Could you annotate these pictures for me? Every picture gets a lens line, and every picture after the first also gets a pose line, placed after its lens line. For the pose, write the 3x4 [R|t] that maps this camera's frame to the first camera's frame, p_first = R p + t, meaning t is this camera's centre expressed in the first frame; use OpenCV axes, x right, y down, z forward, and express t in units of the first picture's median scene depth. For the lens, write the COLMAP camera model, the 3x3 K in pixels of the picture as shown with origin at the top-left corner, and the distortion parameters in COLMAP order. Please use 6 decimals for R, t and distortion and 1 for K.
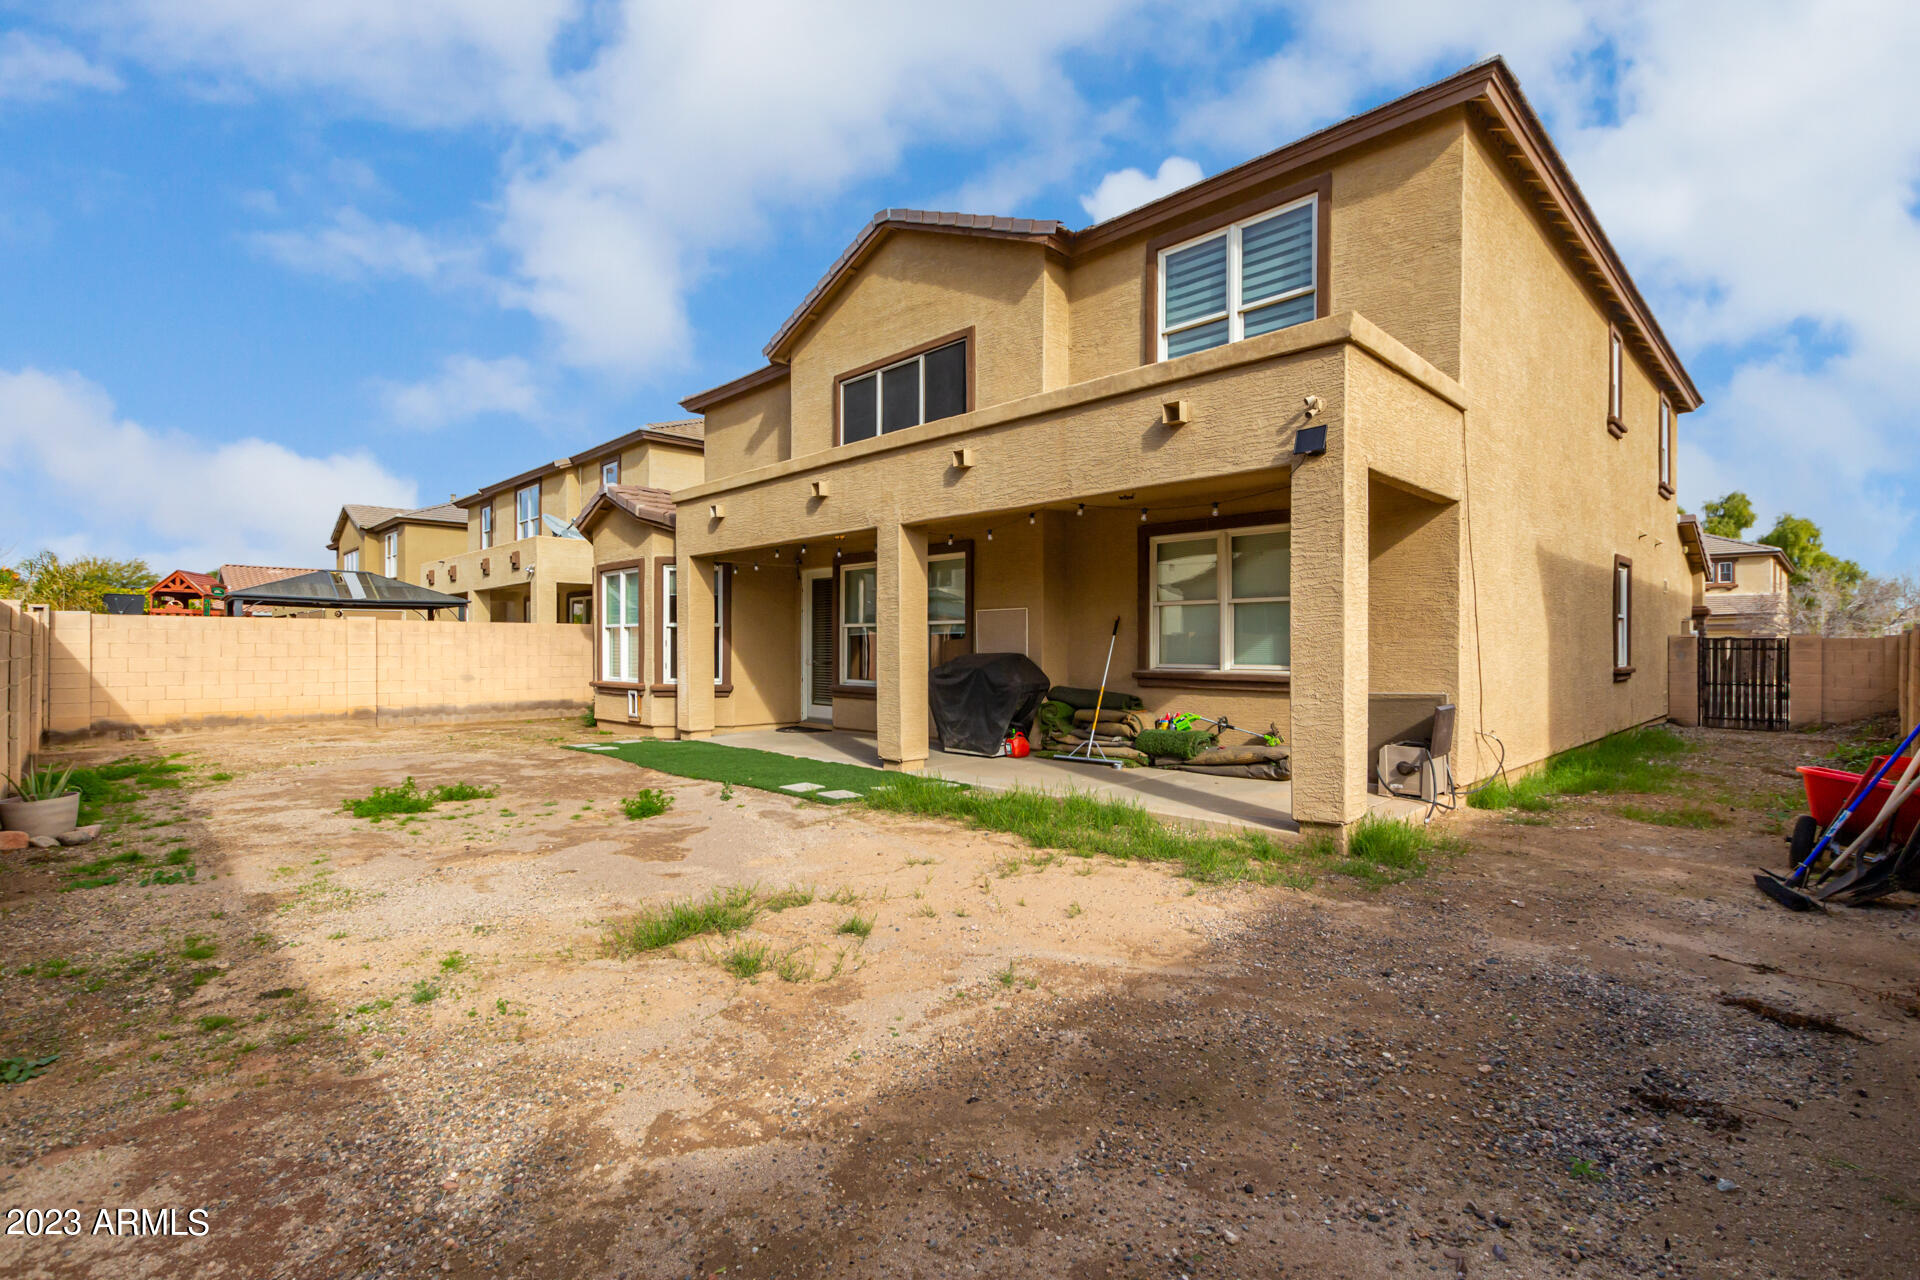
lens RADIAL K [[872.6, 0, 966.2], [0, 872.6, 649.1], [0, 0, 1]] dist [0.000743, -0.000652]
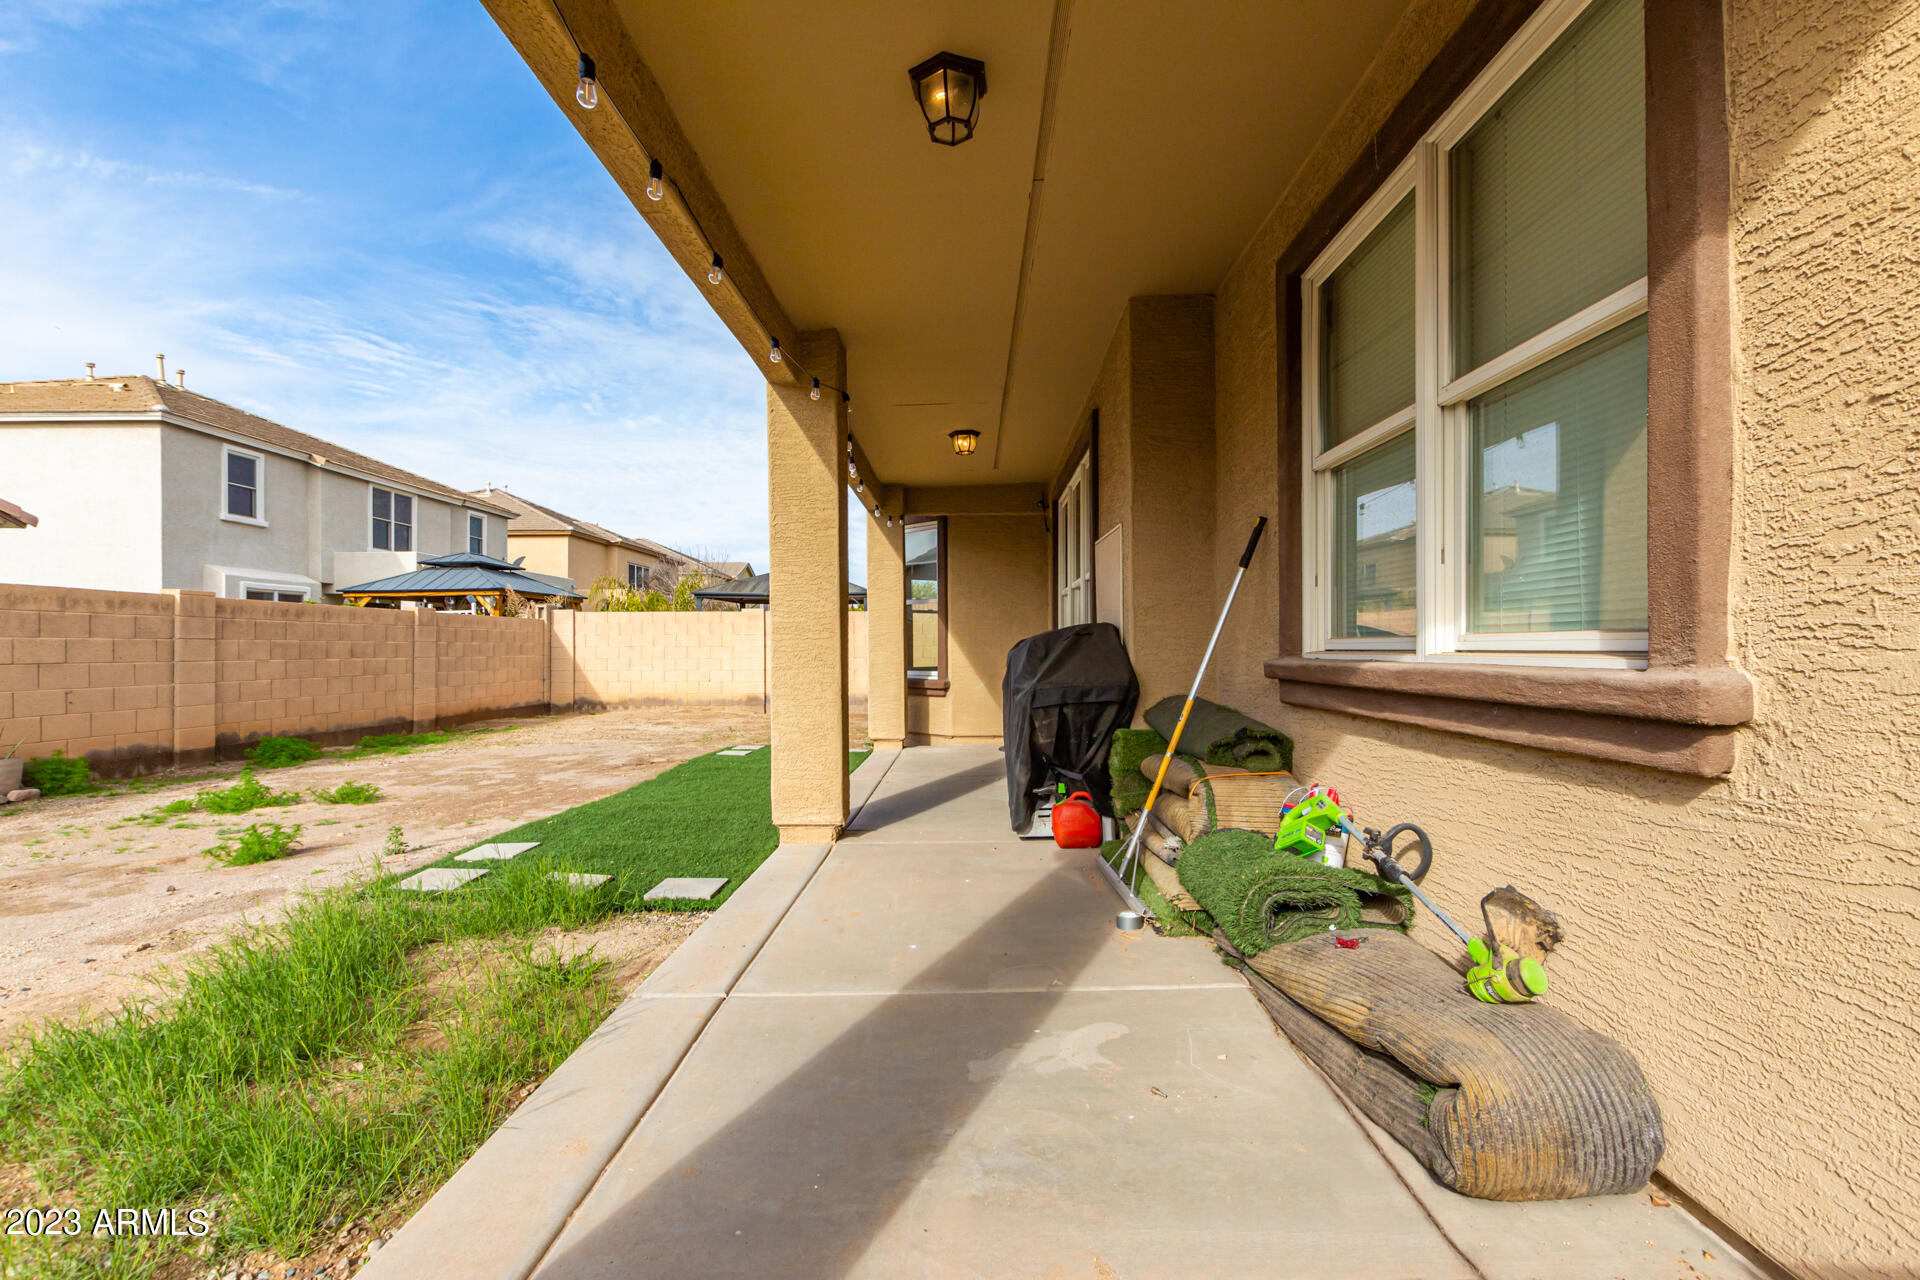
lens RADIAL K [[870.6, 0, 960.0], [0, 870.6, 640.0], [0, 0, 1]] dist [0.067263, -0.000045]
pose [[0.683354, -0.010460, -0.730013, 0.793758], [0.002680, 0.999927, -0.011818, 0.044393], [0.730083, 0.006120, 0.683331, 1.422814]]
